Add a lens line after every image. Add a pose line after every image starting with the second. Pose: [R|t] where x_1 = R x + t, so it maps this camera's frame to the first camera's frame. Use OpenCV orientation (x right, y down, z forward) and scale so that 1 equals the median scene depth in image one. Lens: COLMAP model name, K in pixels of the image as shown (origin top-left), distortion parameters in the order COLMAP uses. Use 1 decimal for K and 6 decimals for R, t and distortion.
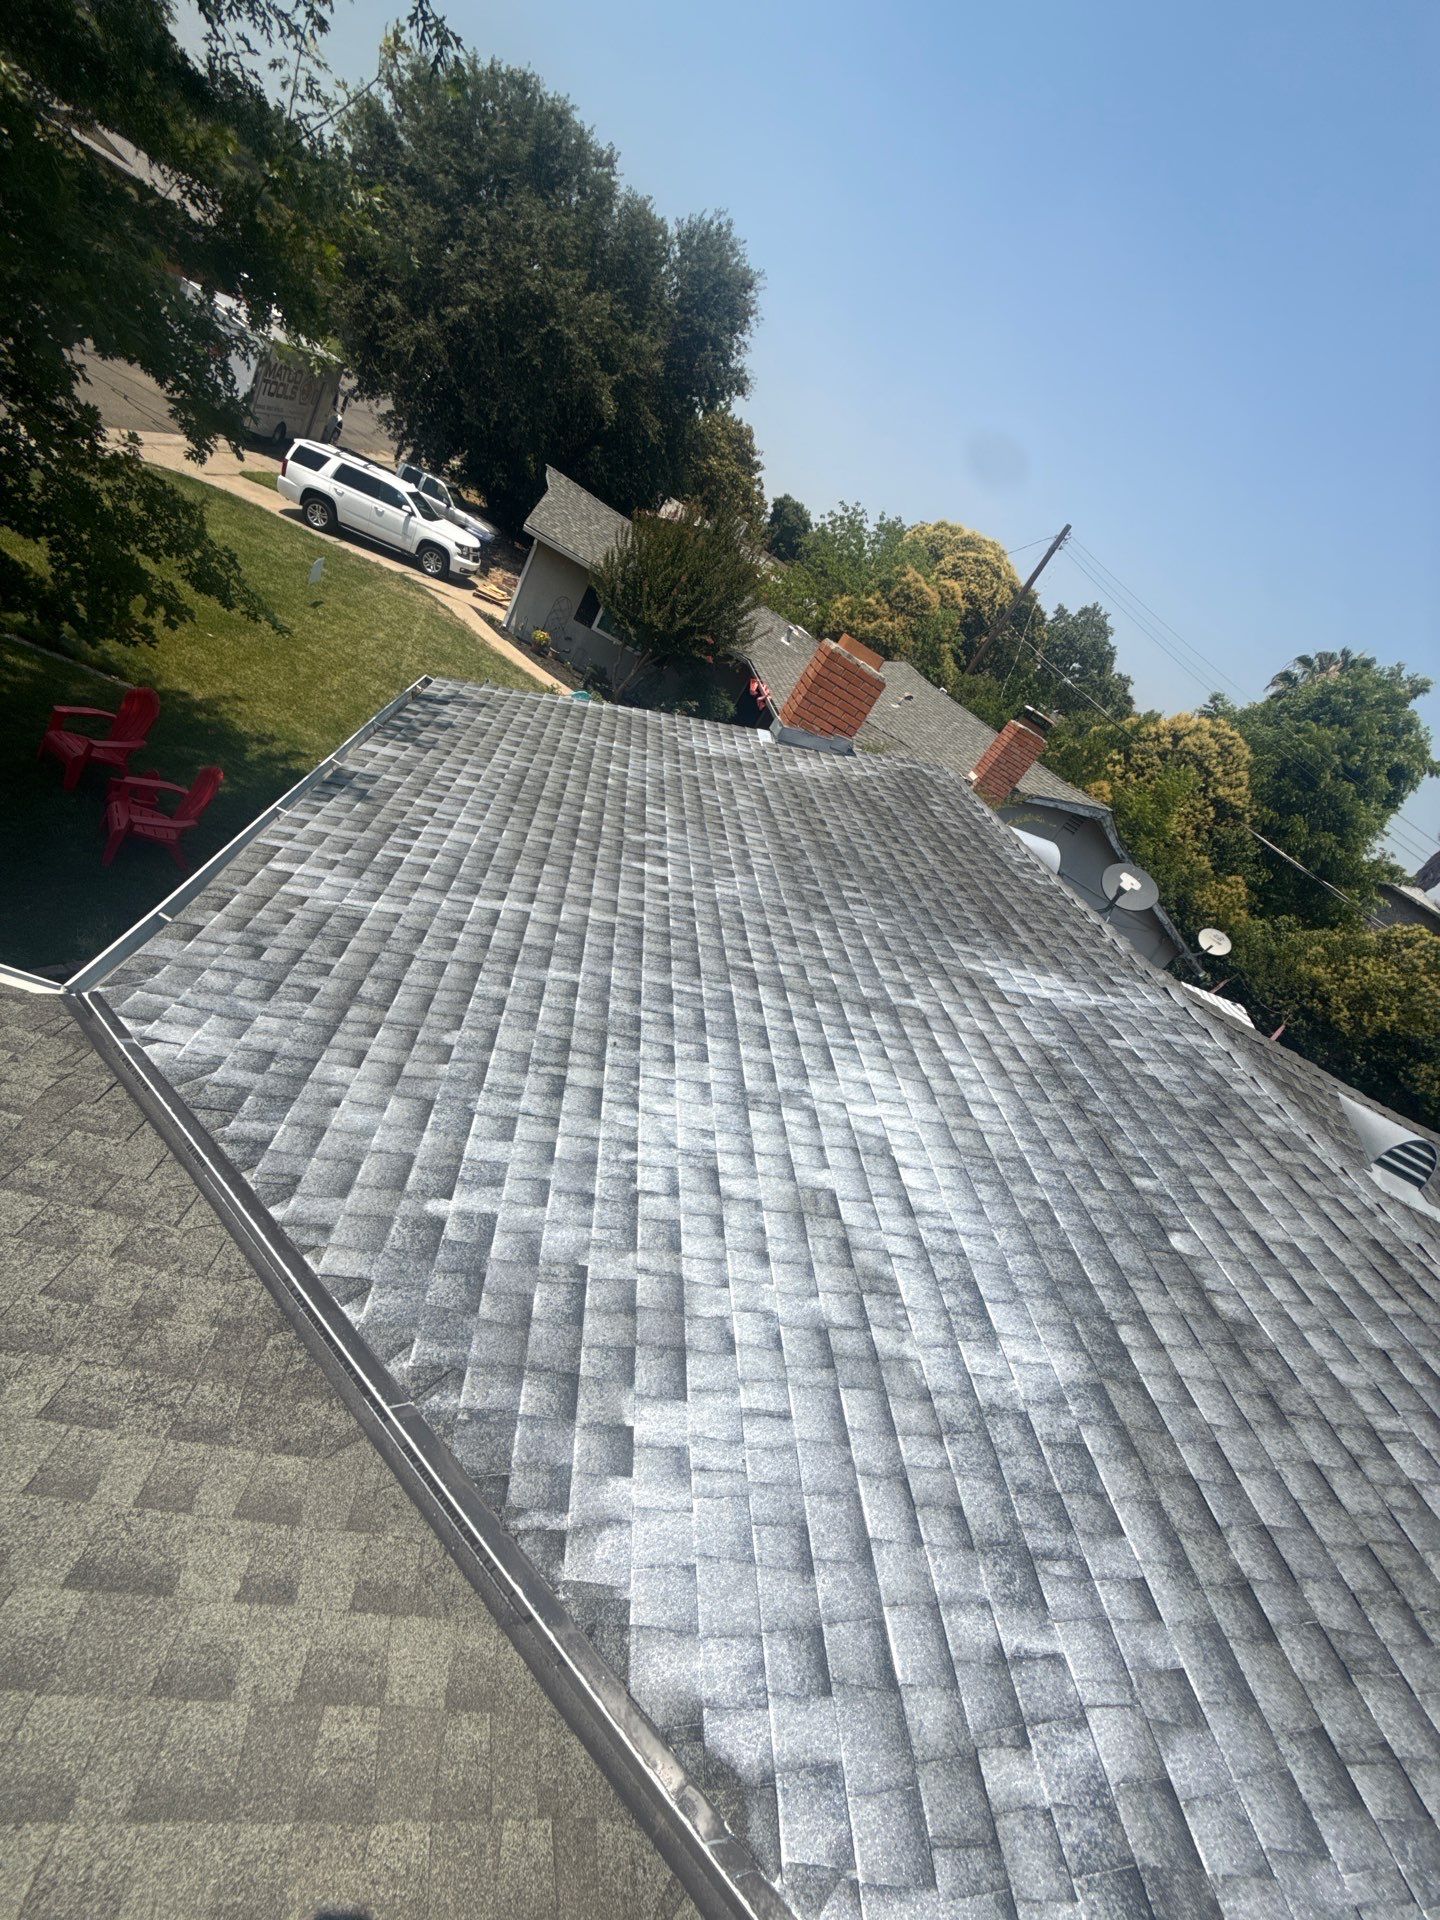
lens RADIAL K [[761.8, 0, 725.1], [0, 761.8, 958.0], [0, 0, 1]] dist [0.000761, -0.000037]
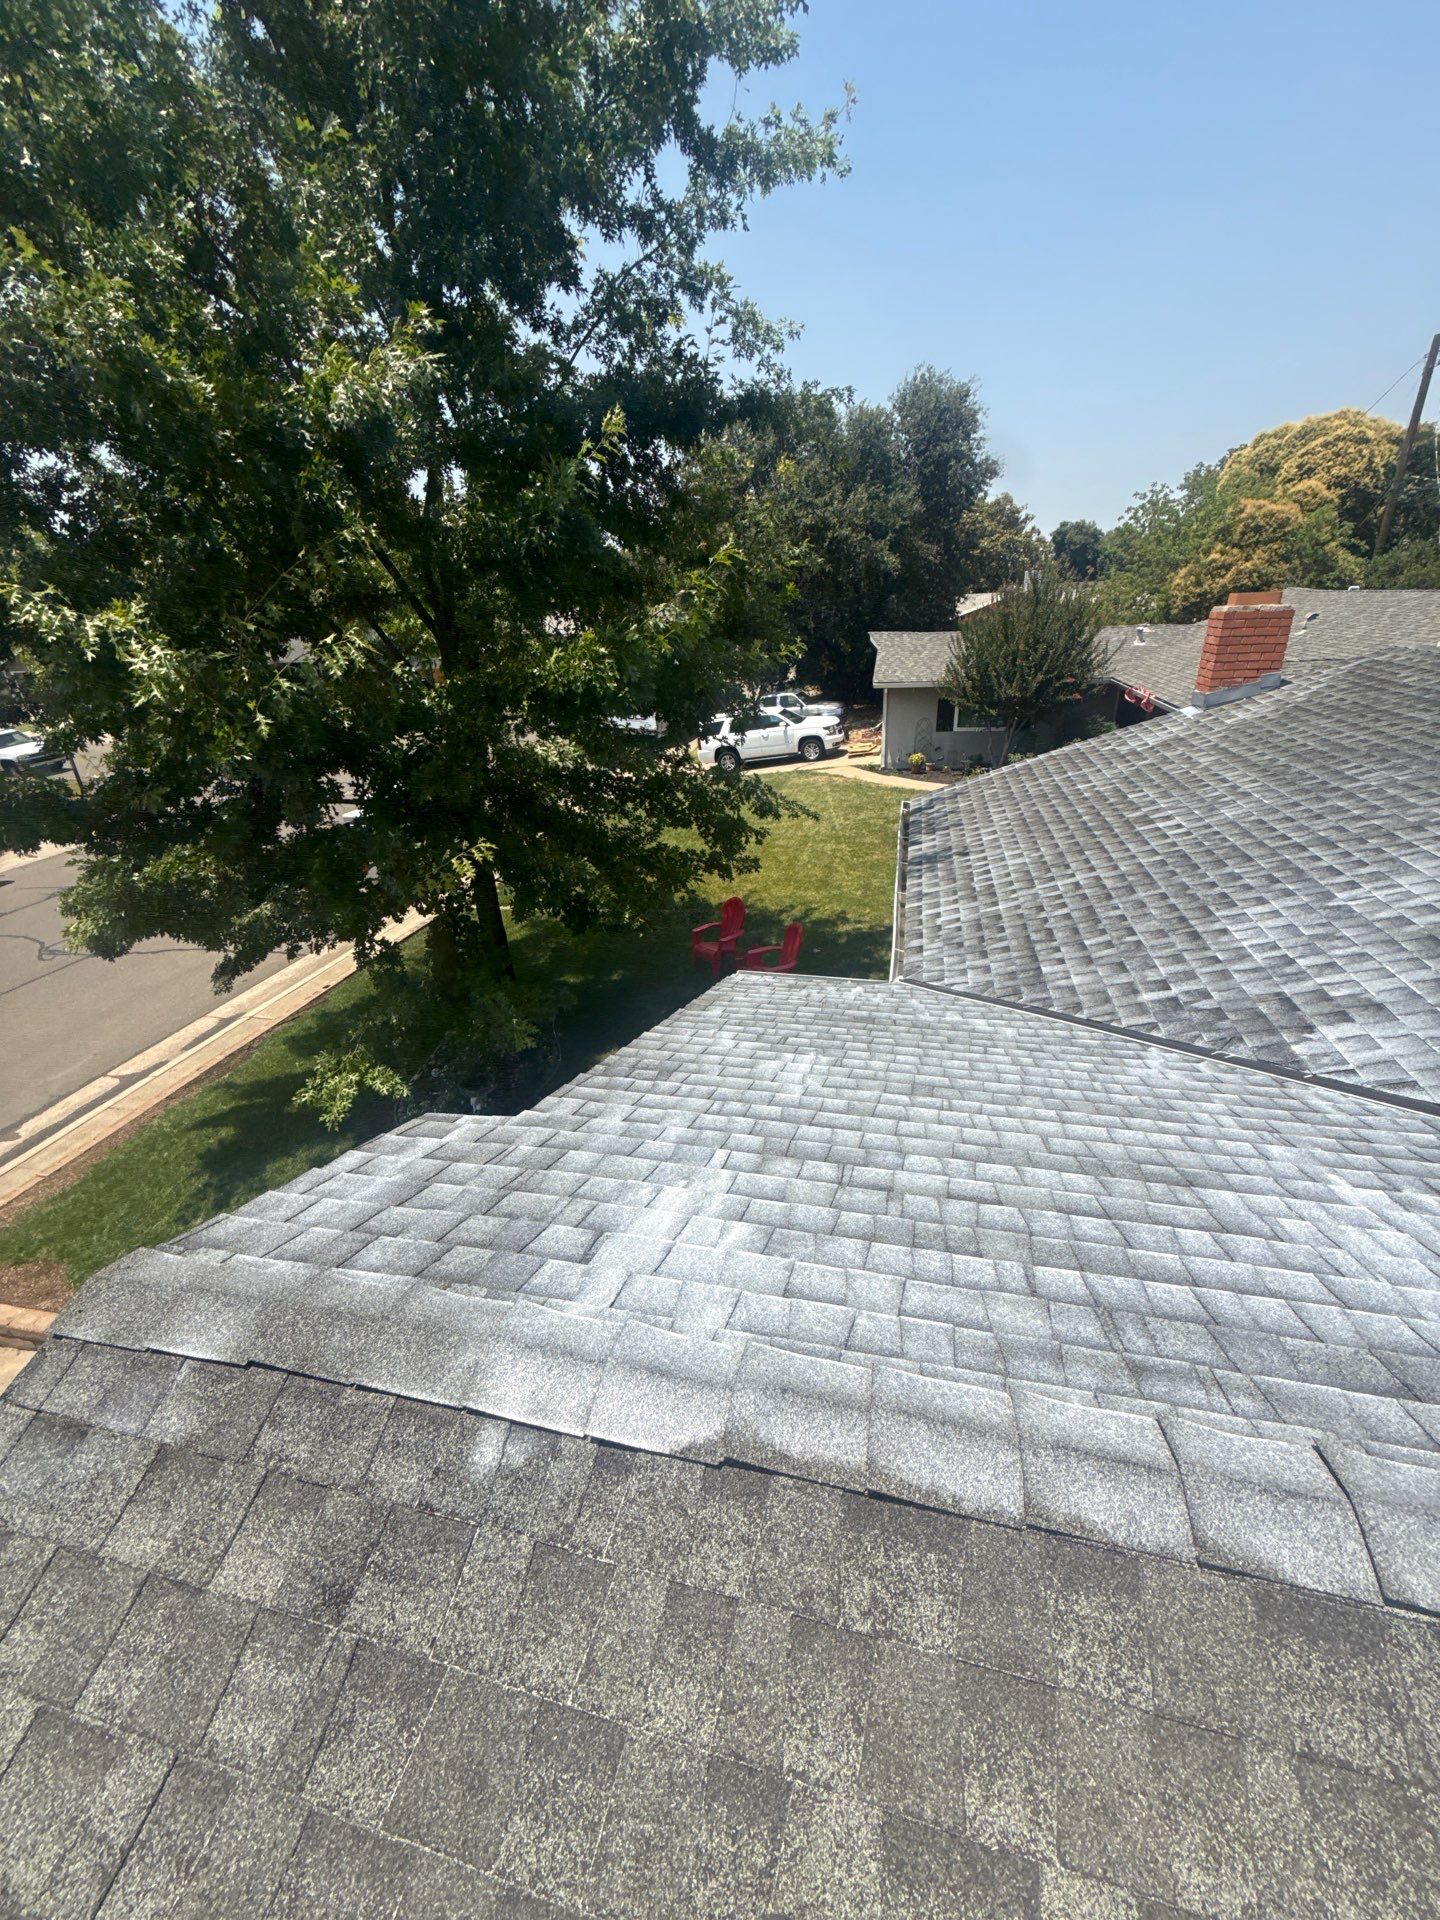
lens RADIAL K [[761.8, 0, 723.9], [0, 761.8, 956.9], [0, 0, 1]] dist [0.000761, -0.000037]
pose [[0.799430, -0.369311, -0.473836, -0.027445], [0.289629, 0.927943, -0.234600, 0.030330], [0.526333, 0.050310, 0.848789, -0.082682]]
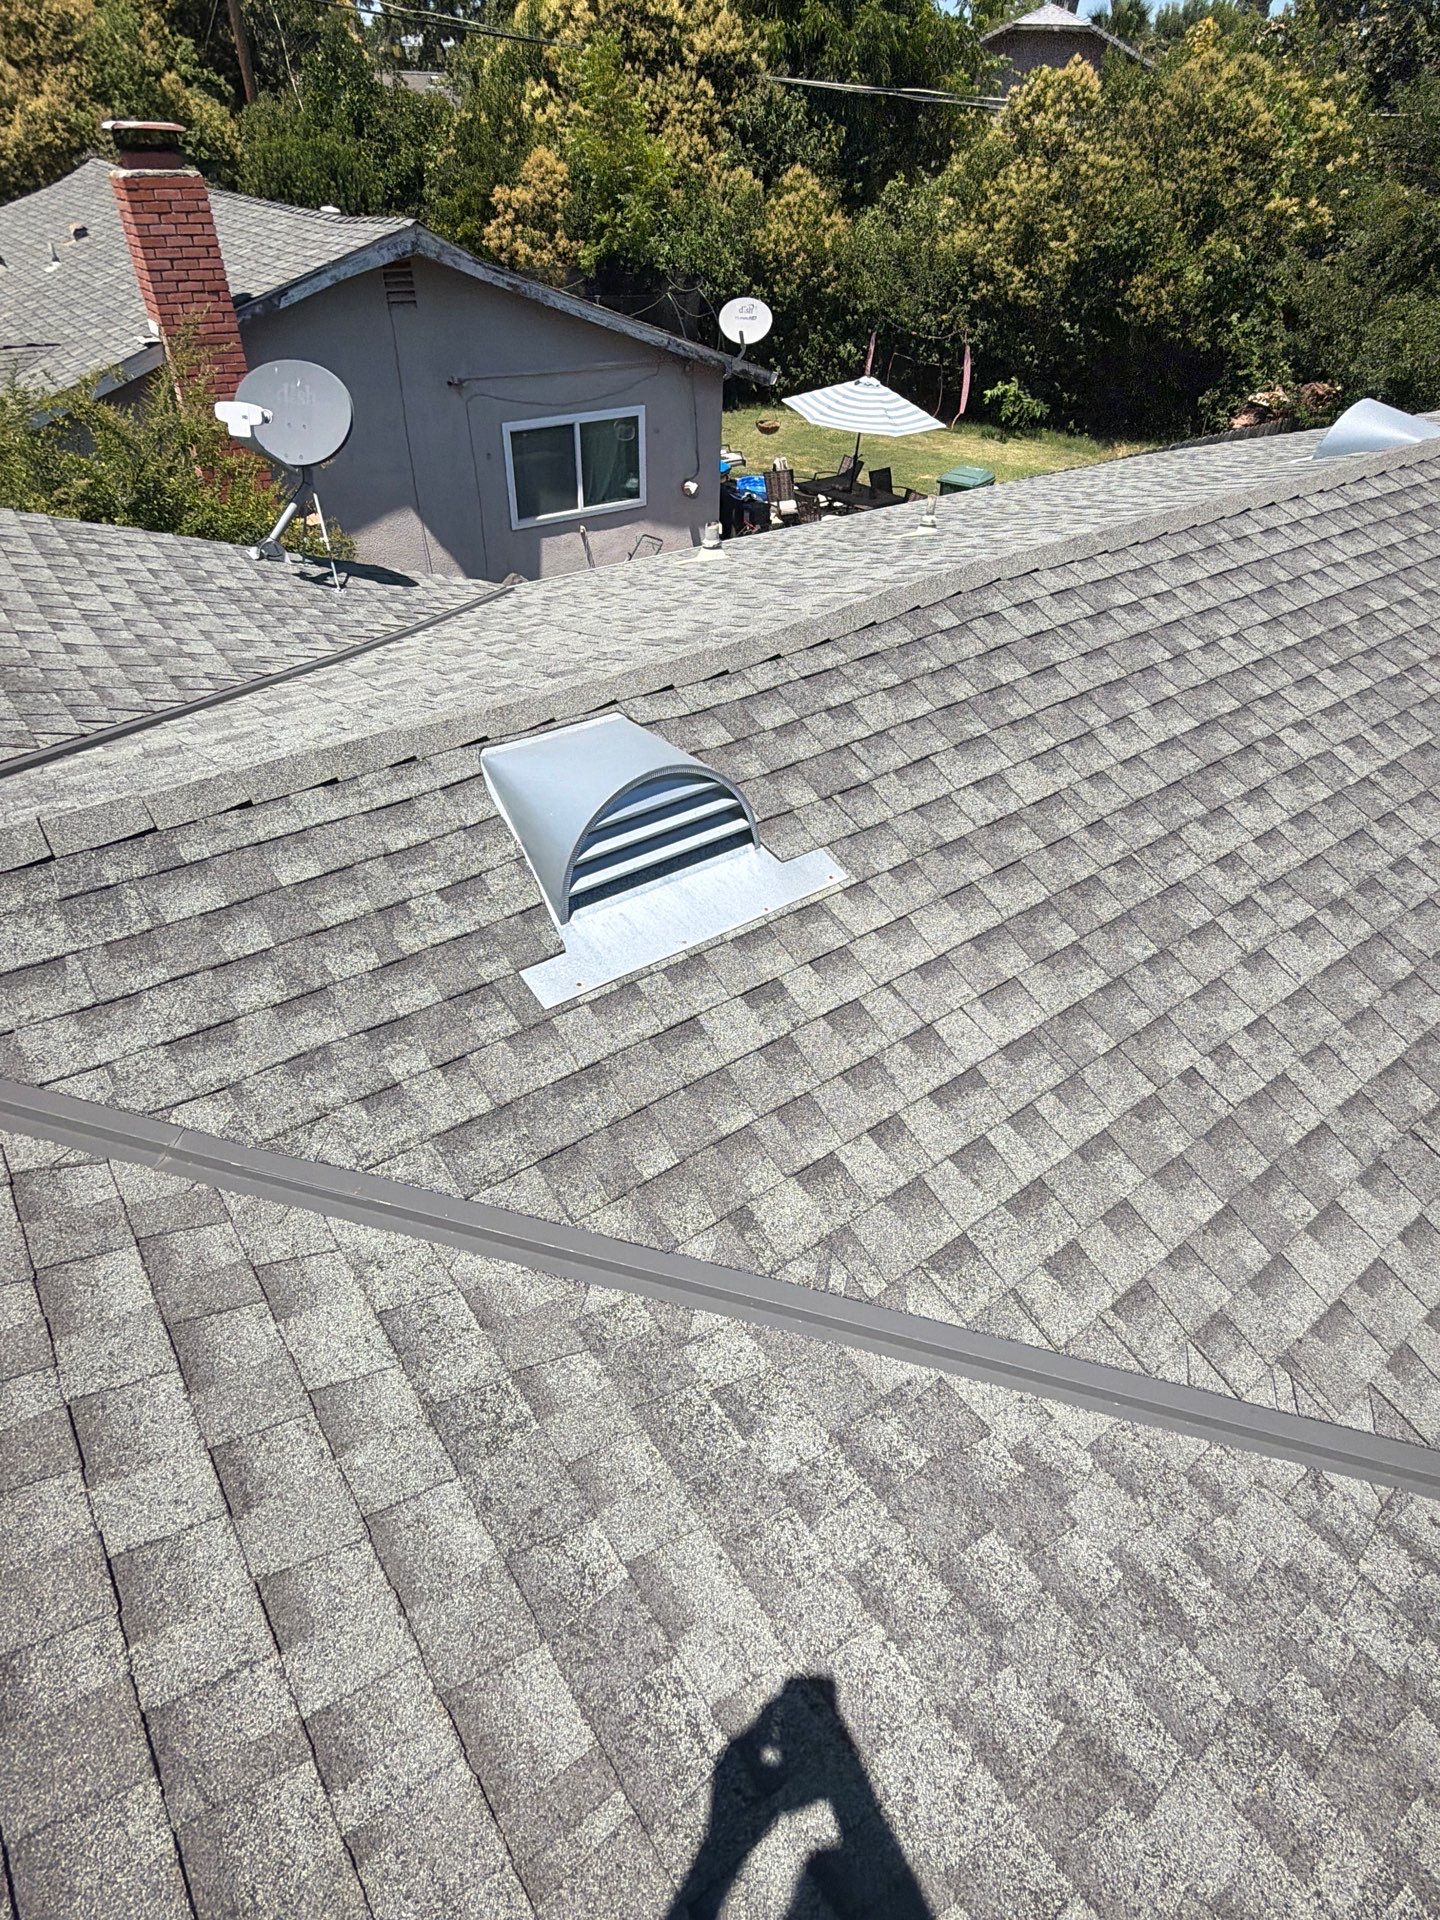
lens RADIAL K [[1003.0, 0, 719.0], [0, 1003.0, 962.7], [0, 0, 1]] dist [0.001838, -0.000384]
pose [[0.749270, -0.660871, 0.042948, 0.153598], [0.607991, 0.712129, 0.351025, 0.027916], [-0.262567, -0.236901, 0.935380, 0.091800]]
